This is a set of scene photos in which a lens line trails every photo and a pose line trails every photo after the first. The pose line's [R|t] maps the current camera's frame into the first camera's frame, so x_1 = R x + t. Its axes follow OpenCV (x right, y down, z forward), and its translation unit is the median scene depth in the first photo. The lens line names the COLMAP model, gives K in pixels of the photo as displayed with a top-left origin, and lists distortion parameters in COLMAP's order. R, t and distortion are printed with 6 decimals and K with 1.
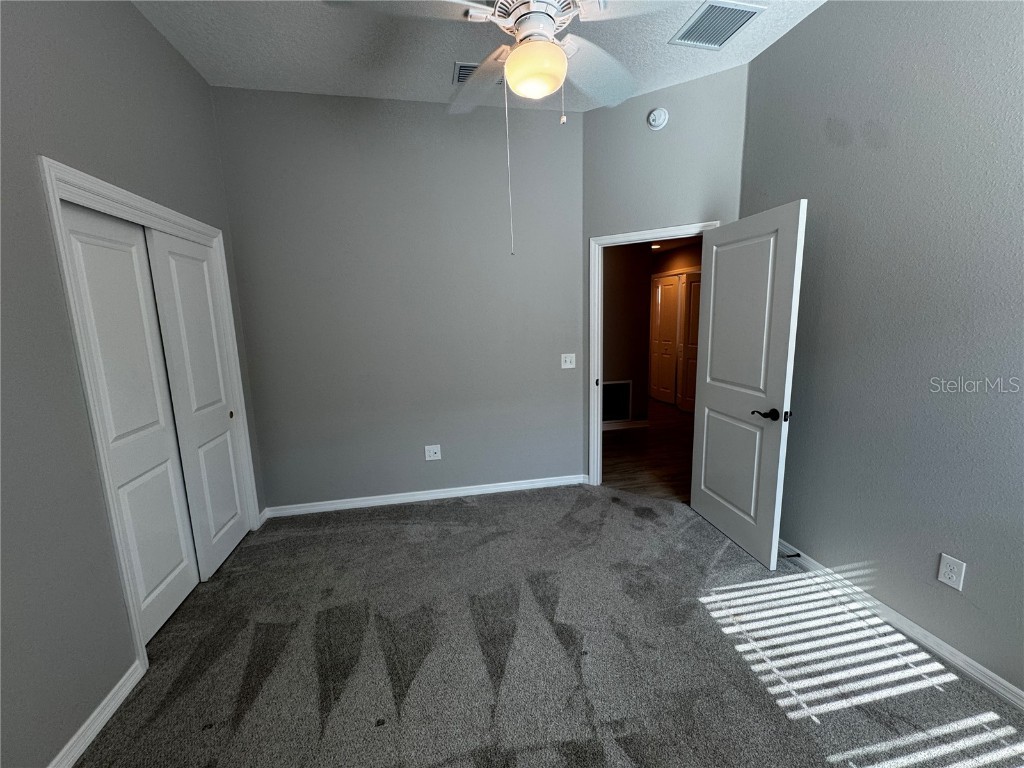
lens RADIAL K [[408.4, 0, 511.4], [0, 408.4, 380.5], [0, 0, 1]] dist [-0.002214, 0.000084]
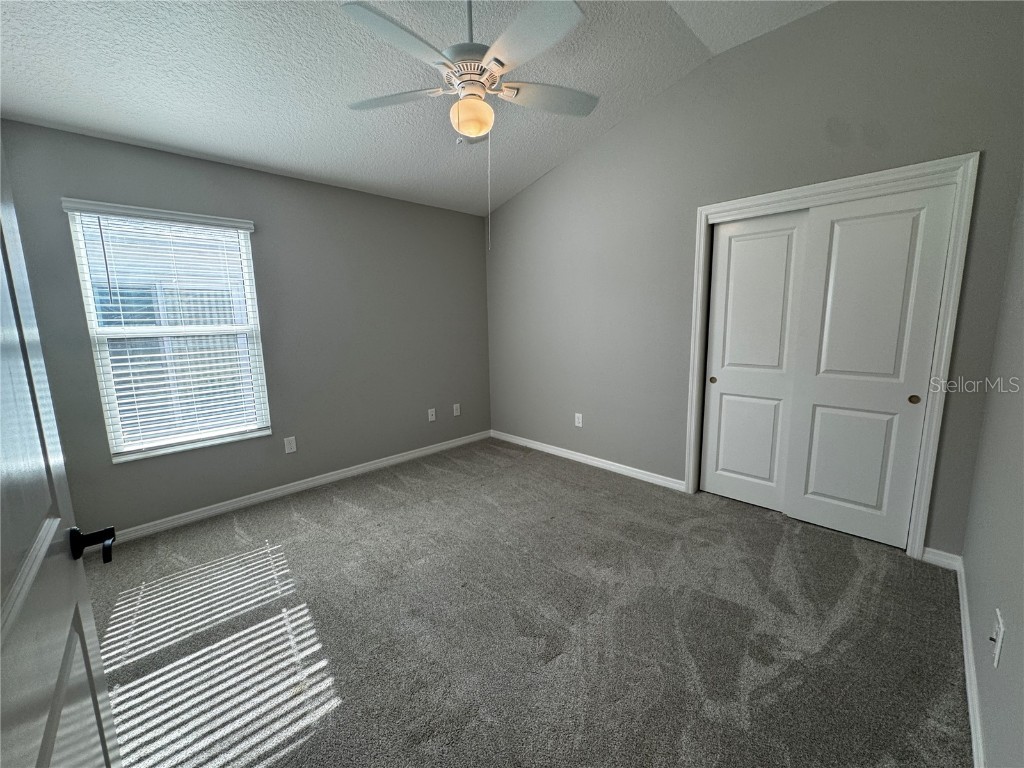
lens RADIAL K [[408.4, 0, 511.4], [0, 408.4, 380.5], [0, 0, 1]] dist [-0.002214, 0.000084]
pose [[-0.840145, 0.125271, -0.527696, 0.549319], [-0.046299, 0.952843, 0.299911, -0.212660], [0.540382, 0.276401, -0.794726, 1.661121]]
